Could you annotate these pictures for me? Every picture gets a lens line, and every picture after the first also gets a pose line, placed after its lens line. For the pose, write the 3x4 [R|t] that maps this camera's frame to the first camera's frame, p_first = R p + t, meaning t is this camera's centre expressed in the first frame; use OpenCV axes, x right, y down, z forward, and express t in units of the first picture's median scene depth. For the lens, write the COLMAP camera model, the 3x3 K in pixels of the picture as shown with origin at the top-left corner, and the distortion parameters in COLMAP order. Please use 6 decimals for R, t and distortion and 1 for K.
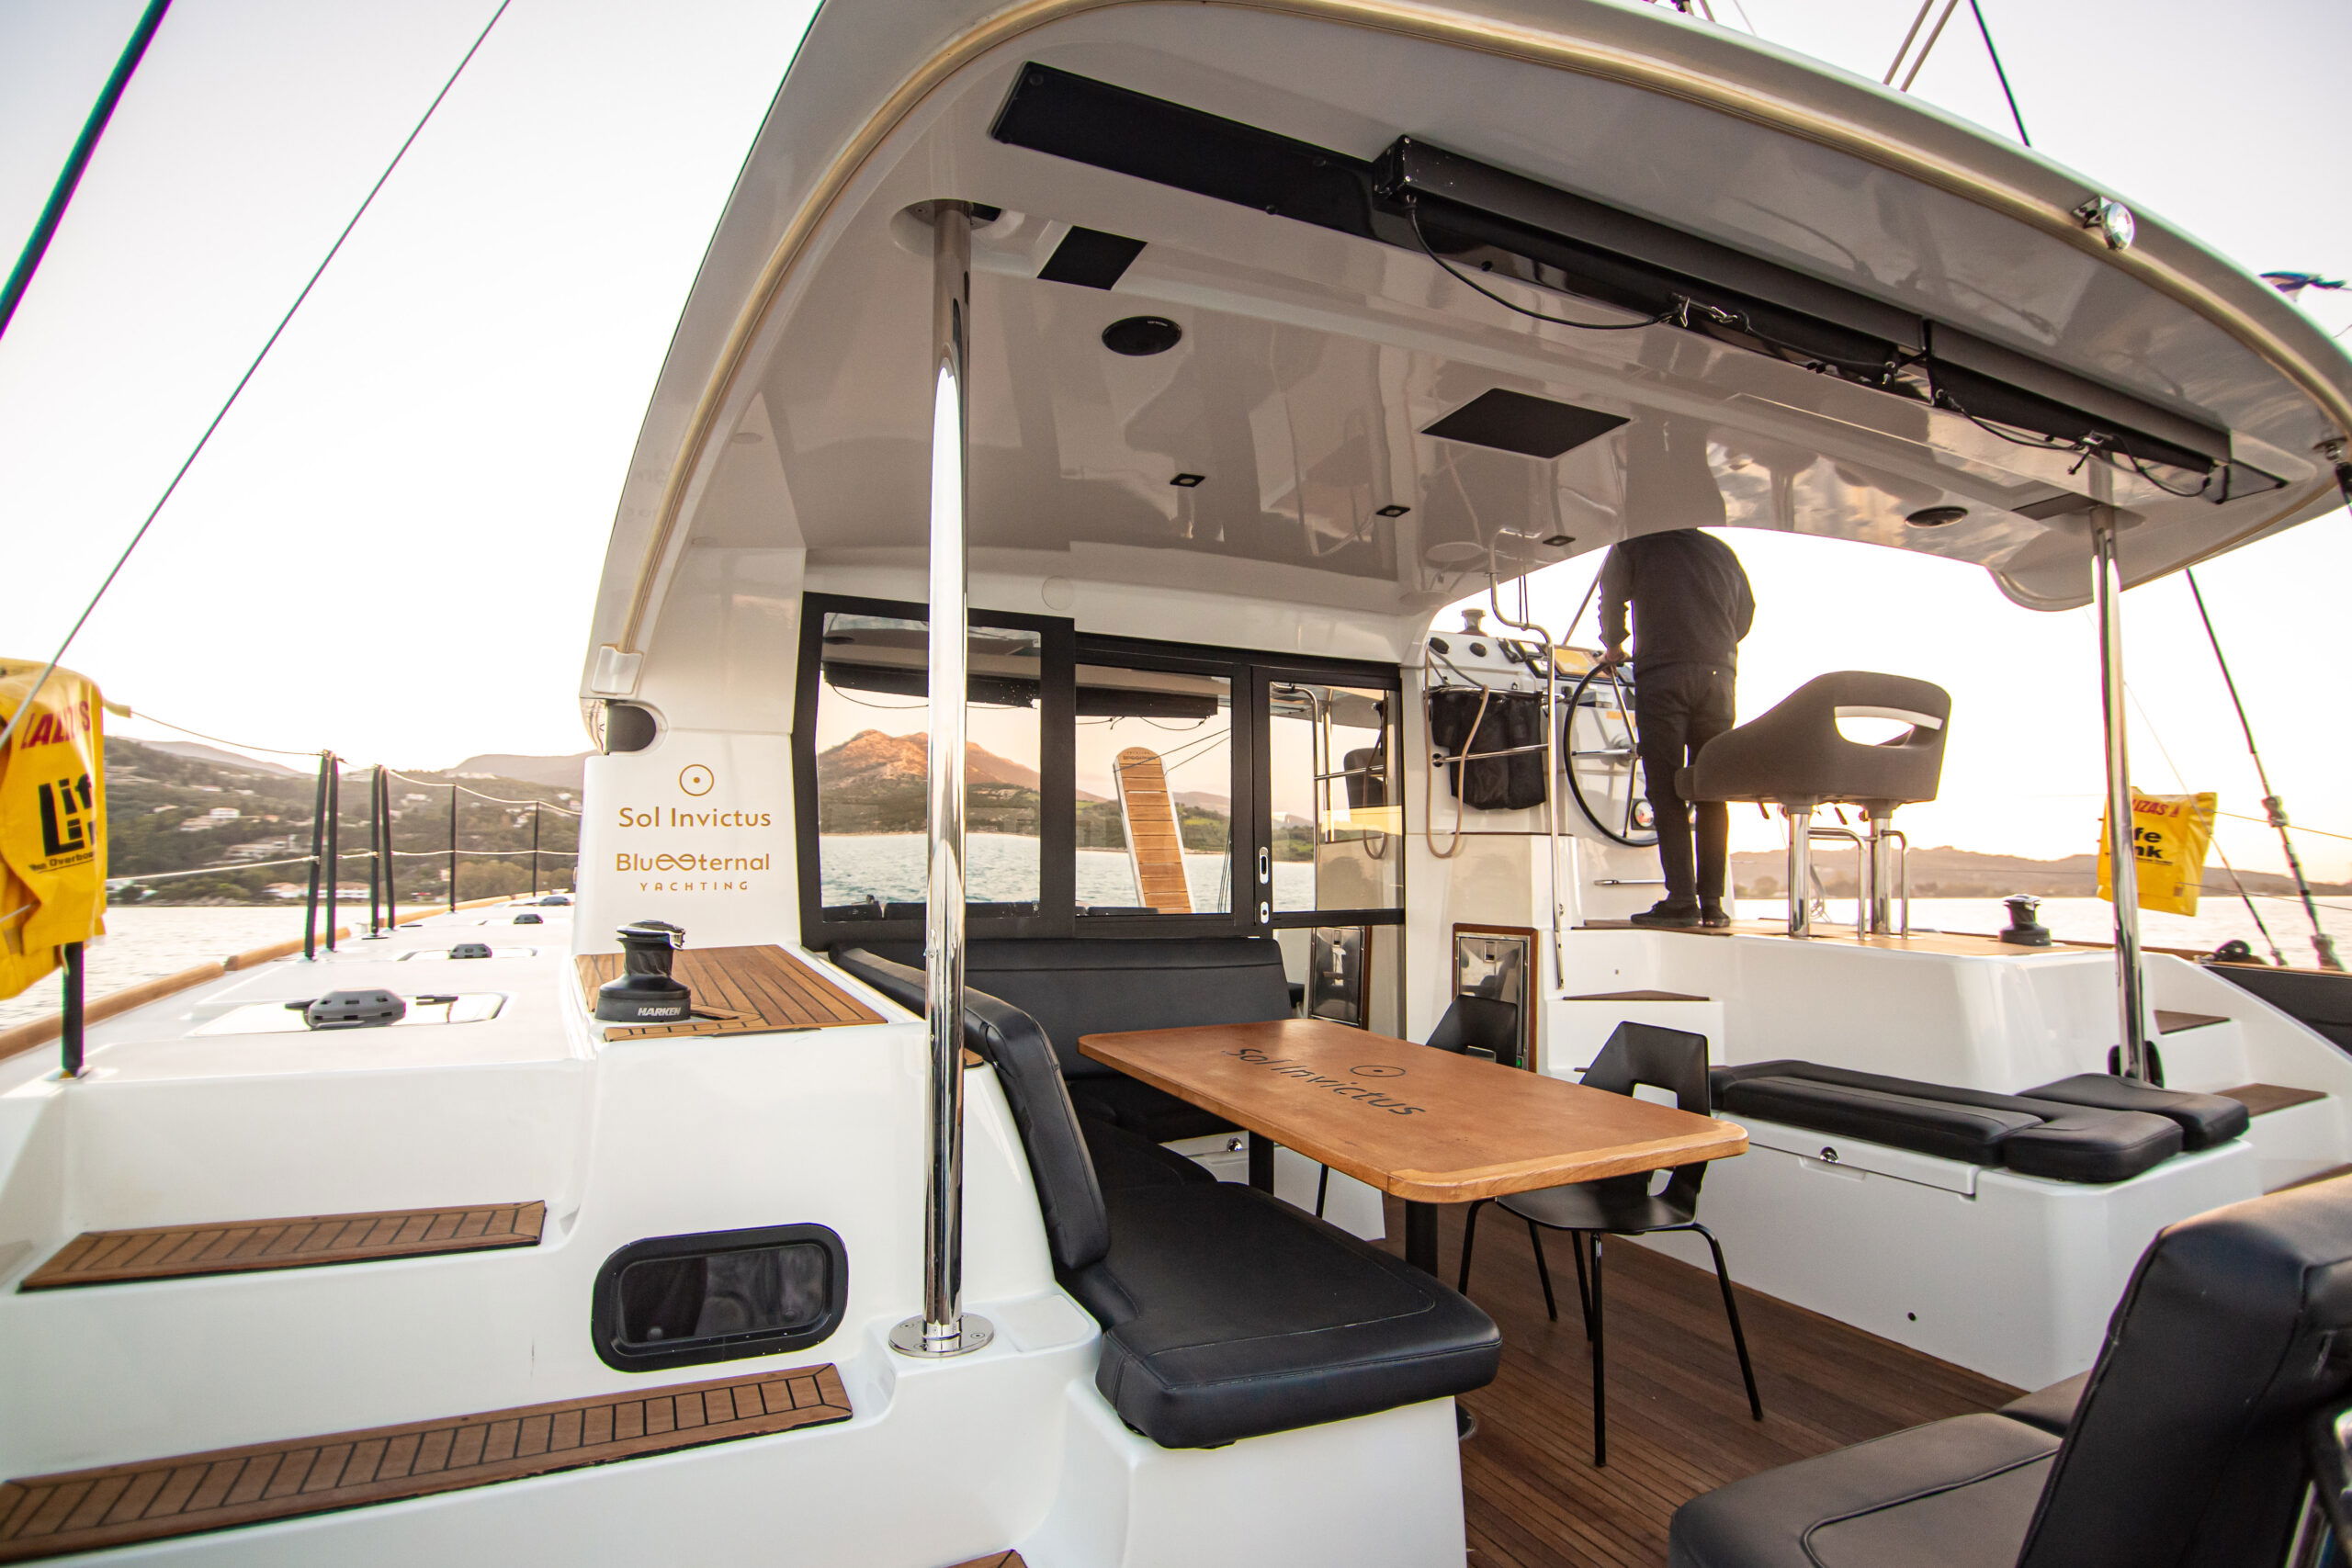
lens RADIAL K [[1118.4, 0, 1189.9], [0, 1118.4, 794.6], [0, 0, 1]] dist [-0.010055, -0.000507]
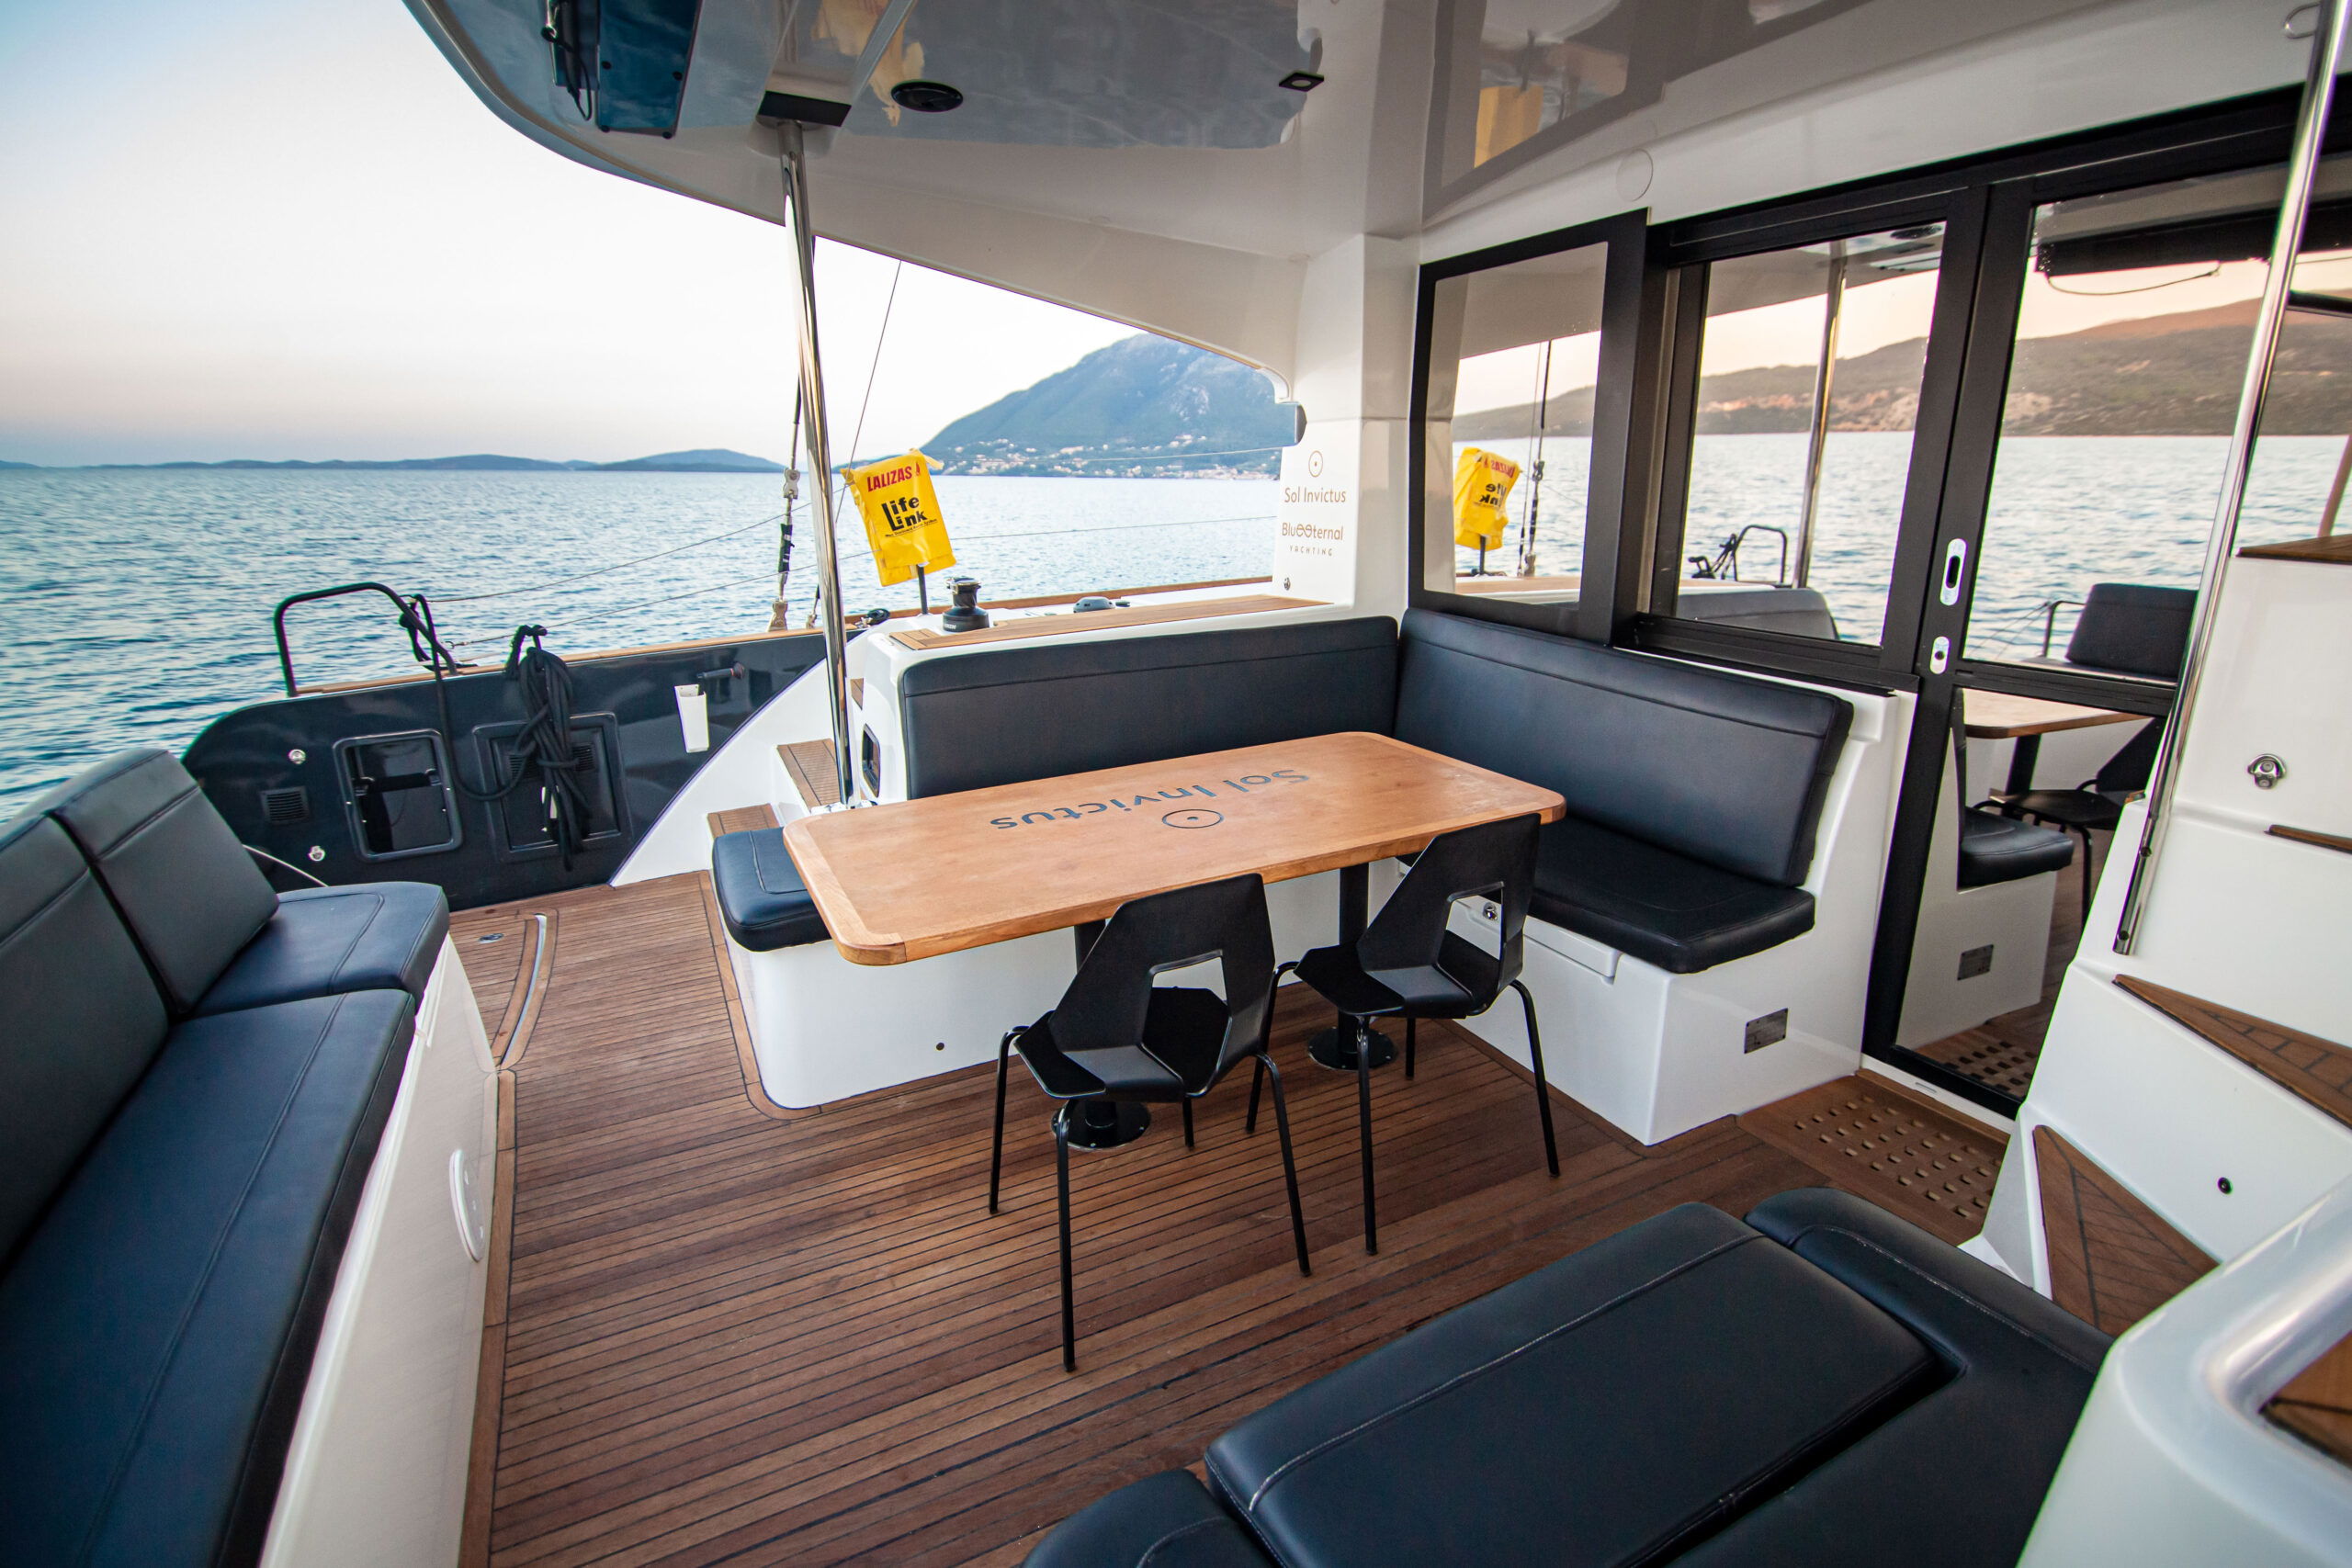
lens RADIAL K [[1076.7, 0, 1176.0], [0, 1076.7, 784.0], [0, 0, 1]] dist [-0.000254, -0.000047]
pose [[0.029959, 0.279186, -0.959770, 0.727933], [0.070897, 0.957189, 0.280648, -0.017517], [0.997034, -0.076453, 0.008883, 0.718184]]
